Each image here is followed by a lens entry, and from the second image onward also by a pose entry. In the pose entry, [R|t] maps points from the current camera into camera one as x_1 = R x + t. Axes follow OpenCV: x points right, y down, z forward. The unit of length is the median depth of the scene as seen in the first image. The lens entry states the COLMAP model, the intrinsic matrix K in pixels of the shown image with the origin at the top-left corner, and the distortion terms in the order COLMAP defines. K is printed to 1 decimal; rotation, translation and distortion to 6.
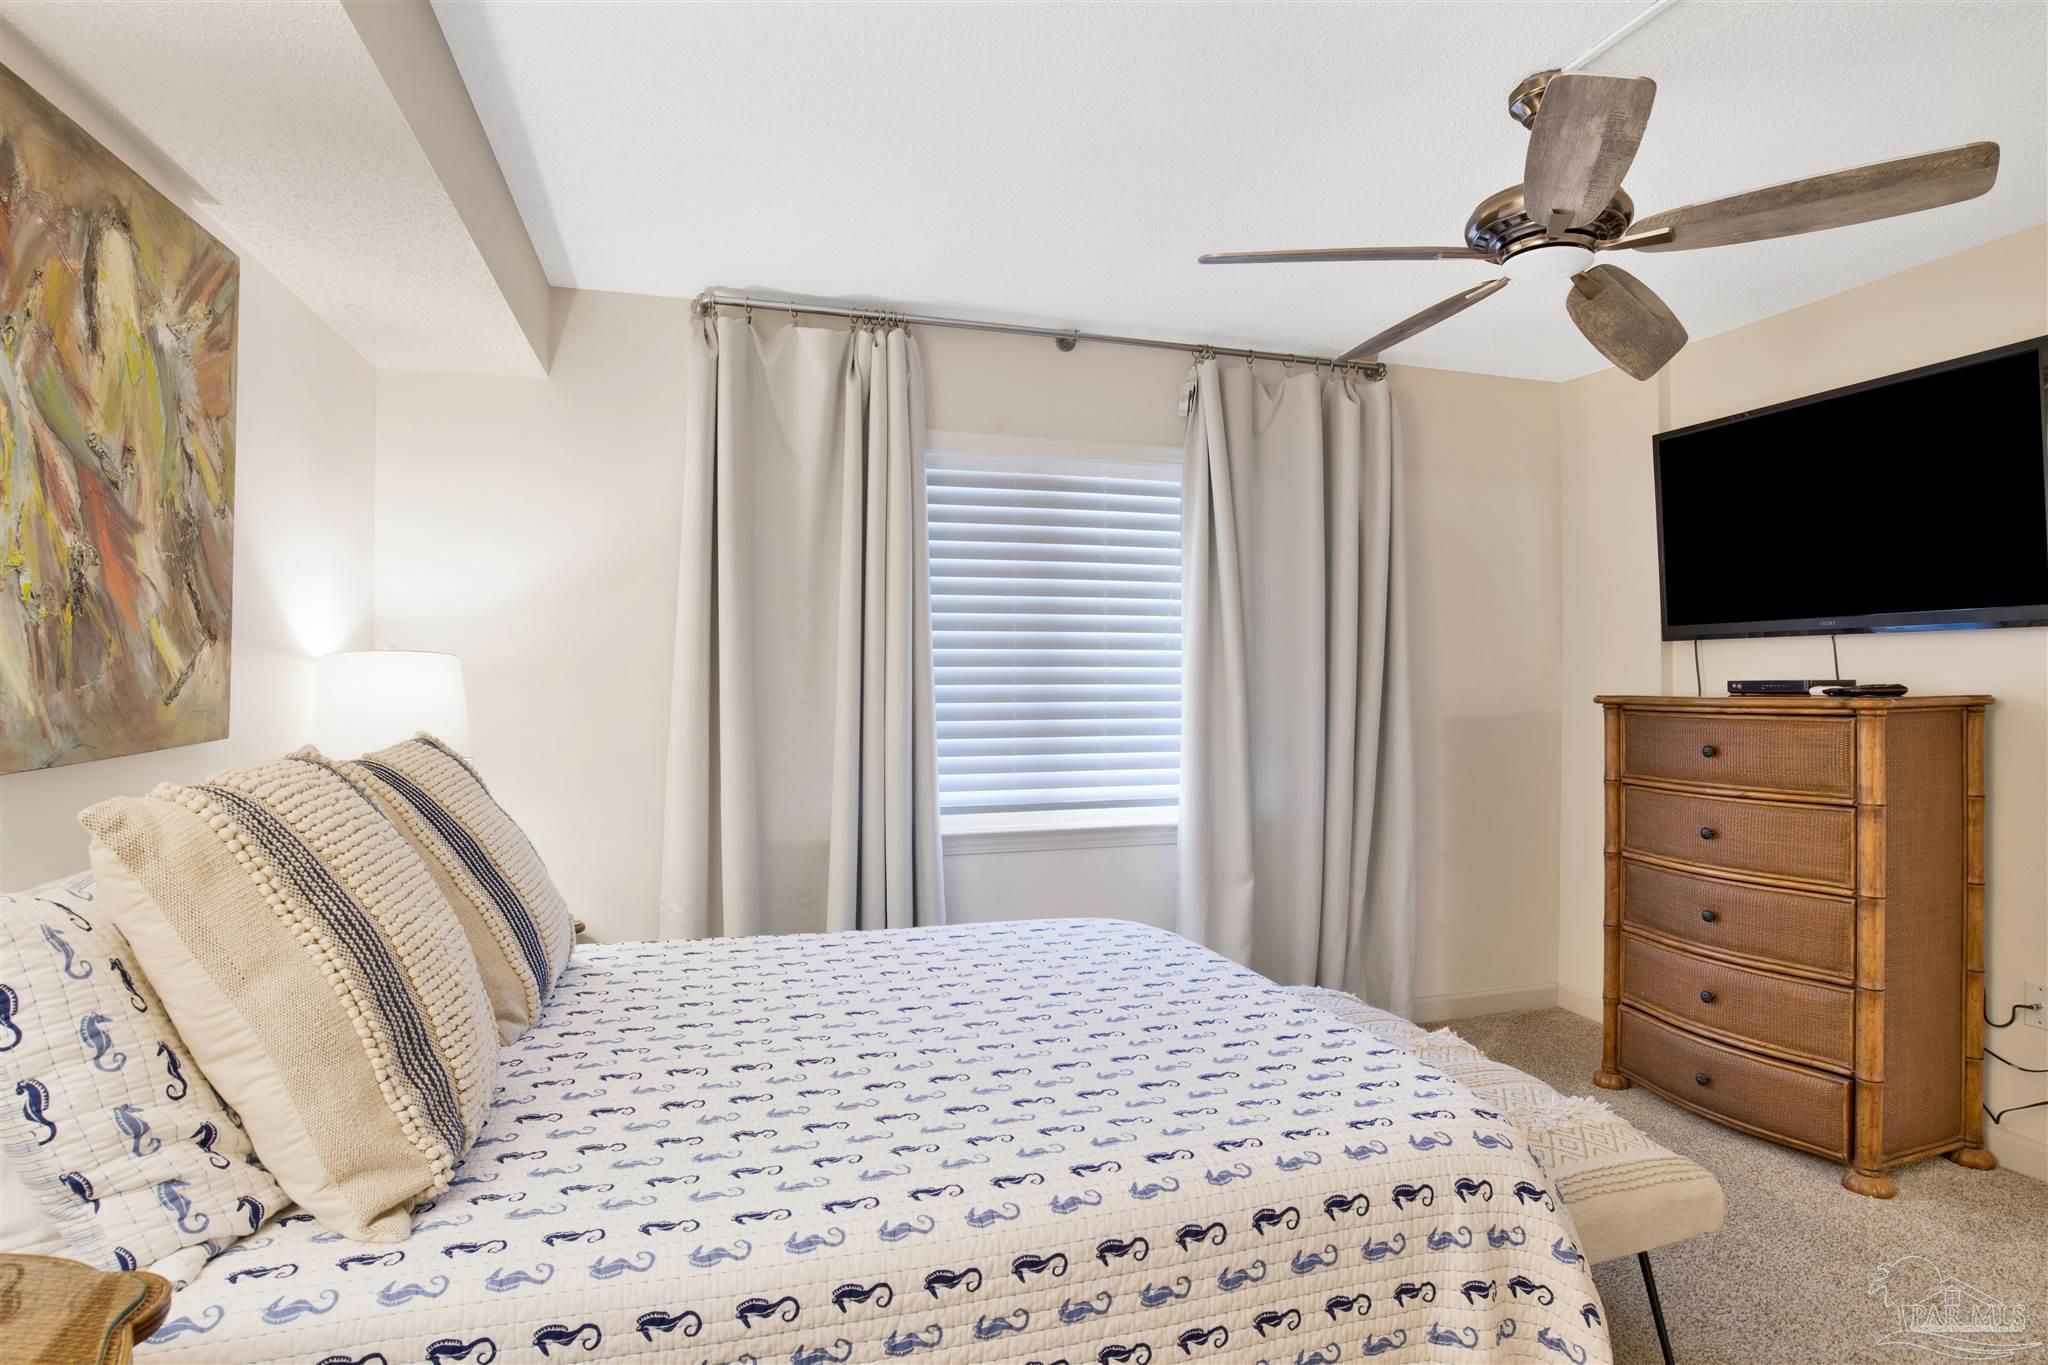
lens RADIAL K [[1114.4, 0, 1014.7], [0, 1114.4, 685.4], [0, 0, 1]] dist [-0.070730, 0.030250]
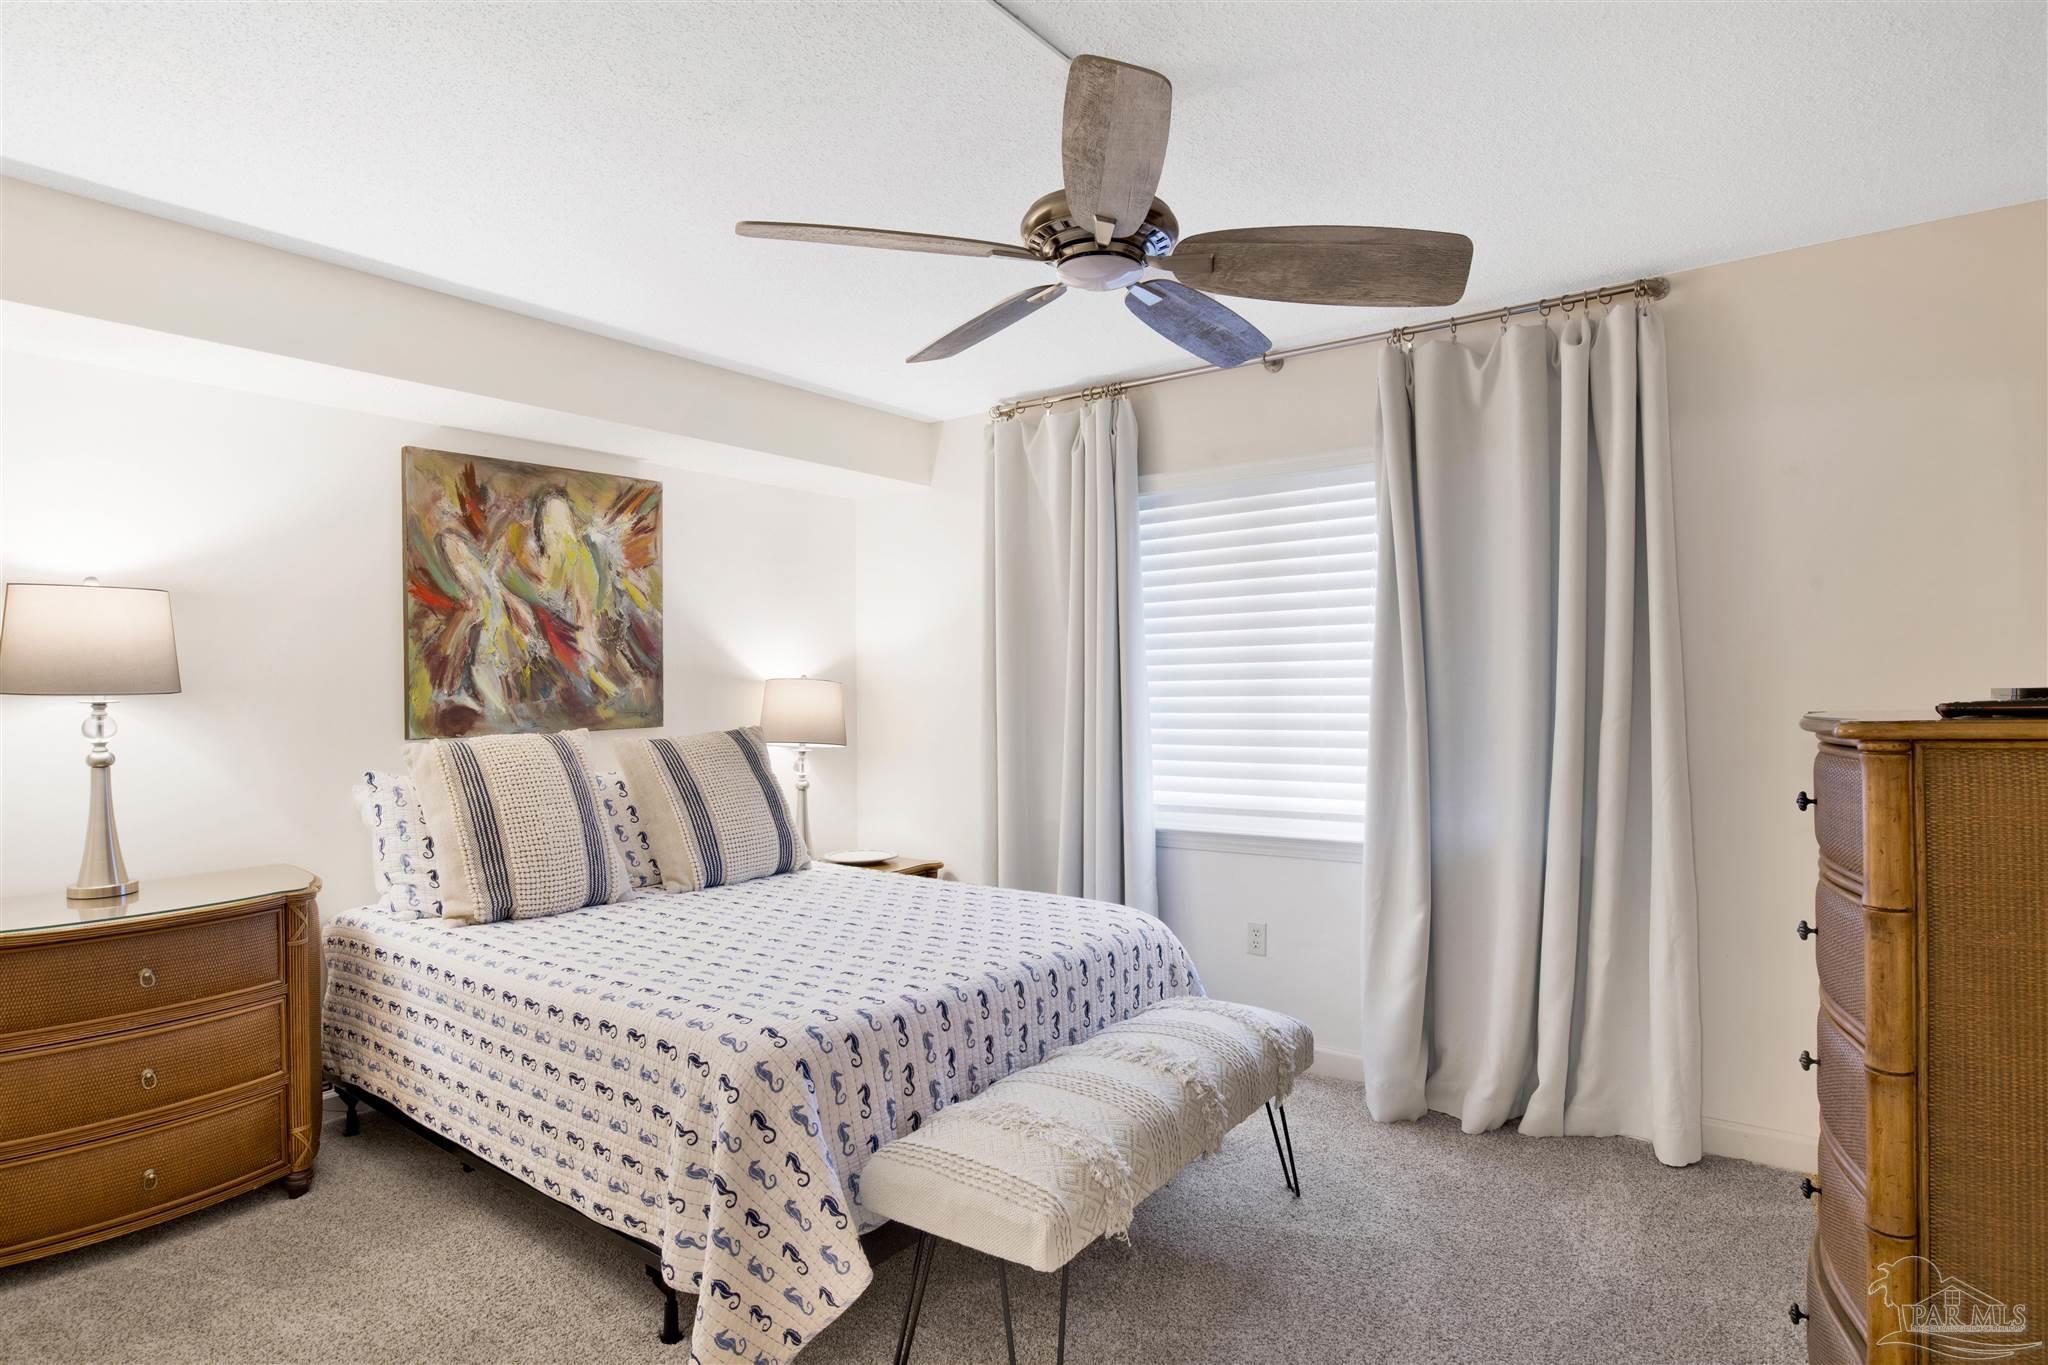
lens RADIAL K [[1114.1, 0, 1031.3], [0, 1114.1, 706.6], [0, 0, 1]] dist [-0.072722, 0.034611]
pose [[0.572274, 0.009077, -0.820012, 1.566695], [0.003869, 0.999898, 0.013769, -0.014279], [0.820054, -0.011052, 0.572180, 0.469736]]
